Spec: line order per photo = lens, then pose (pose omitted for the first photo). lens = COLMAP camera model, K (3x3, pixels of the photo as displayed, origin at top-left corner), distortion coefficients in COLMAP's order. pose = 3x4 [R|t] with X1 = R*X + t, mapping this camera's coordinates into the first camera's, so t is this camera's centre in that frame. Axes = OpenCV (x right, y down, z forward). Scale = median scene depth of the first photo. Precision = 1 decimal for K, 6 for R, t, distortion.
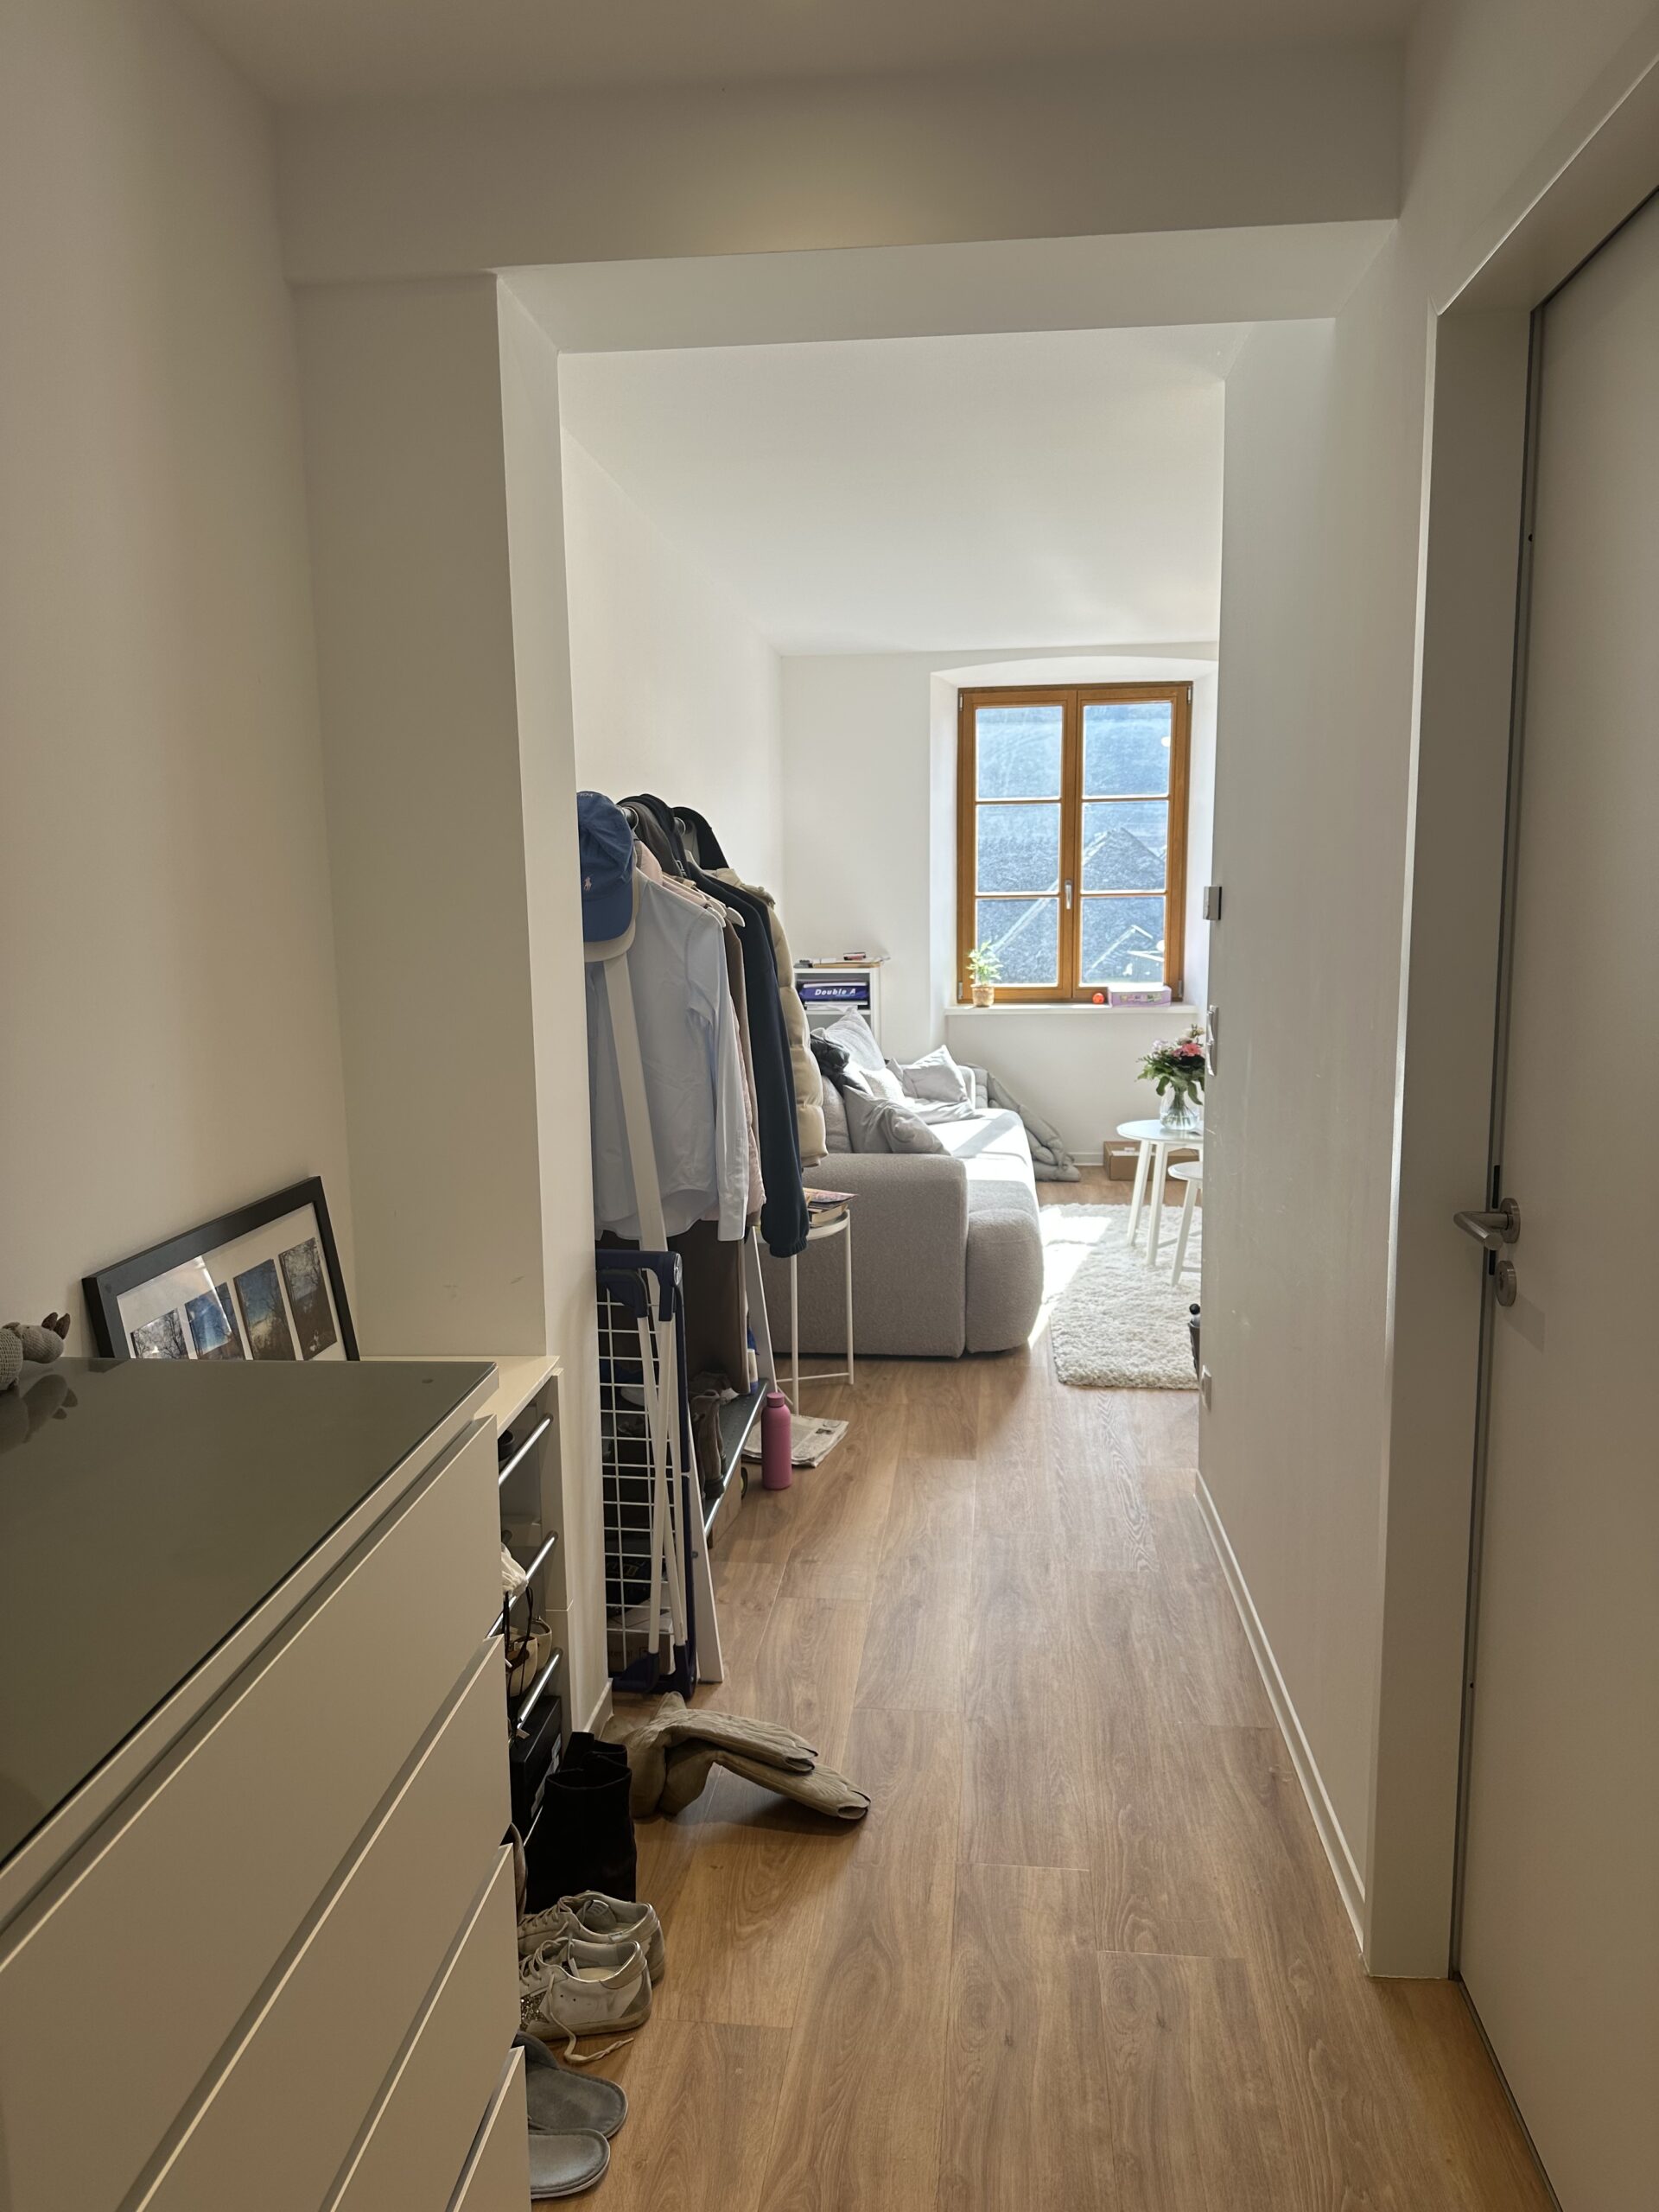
lens RADIAL K [[1546.9, 0, 832.4], [0, 1546.9, 1109.0], [0, 0, 1]] dist [0.042387, 0.000817]
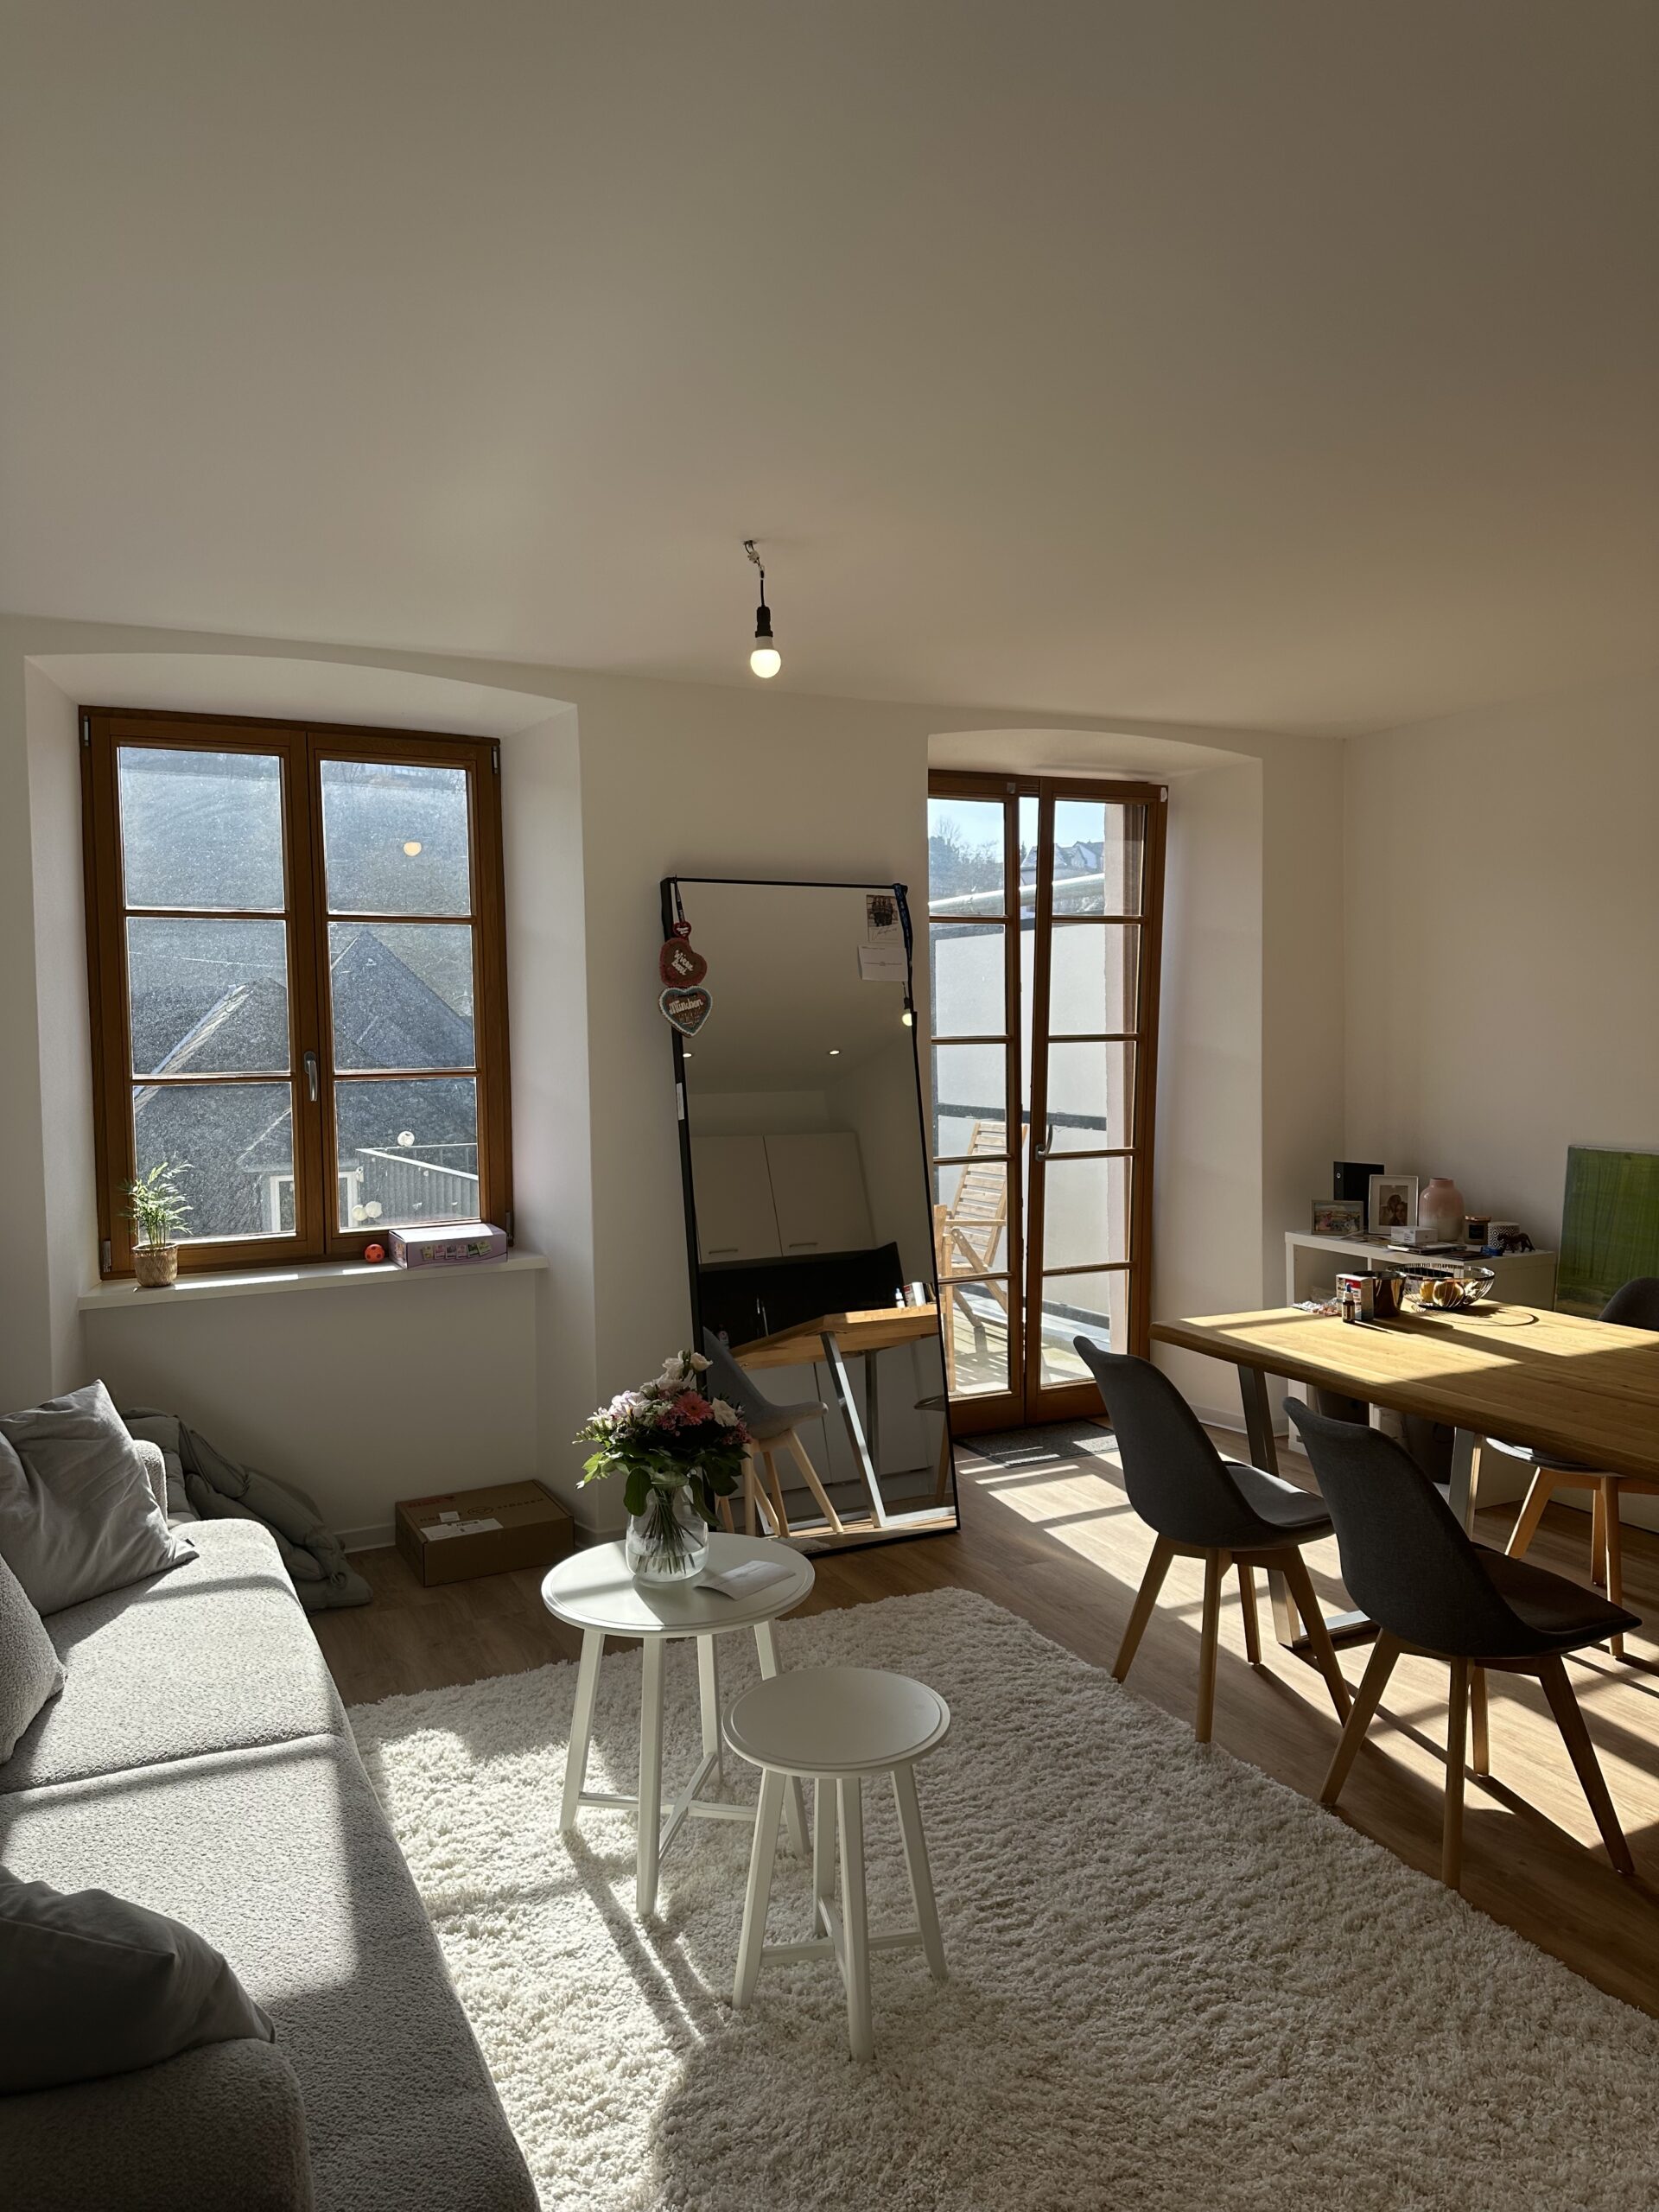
lens RADIAL K [[1546.9, 0, 836.6], [0, 1546.9, 1101.7], [0, 0, 1]] dist [0.042387, 0.000817]
pose [[0.850304, -0.027522, 0.525572, 0.014612], [0.083409, 0.993058, -0.082943, -0.065119], [-0.519641, 0.114364, 0.846696, 0.412353]]
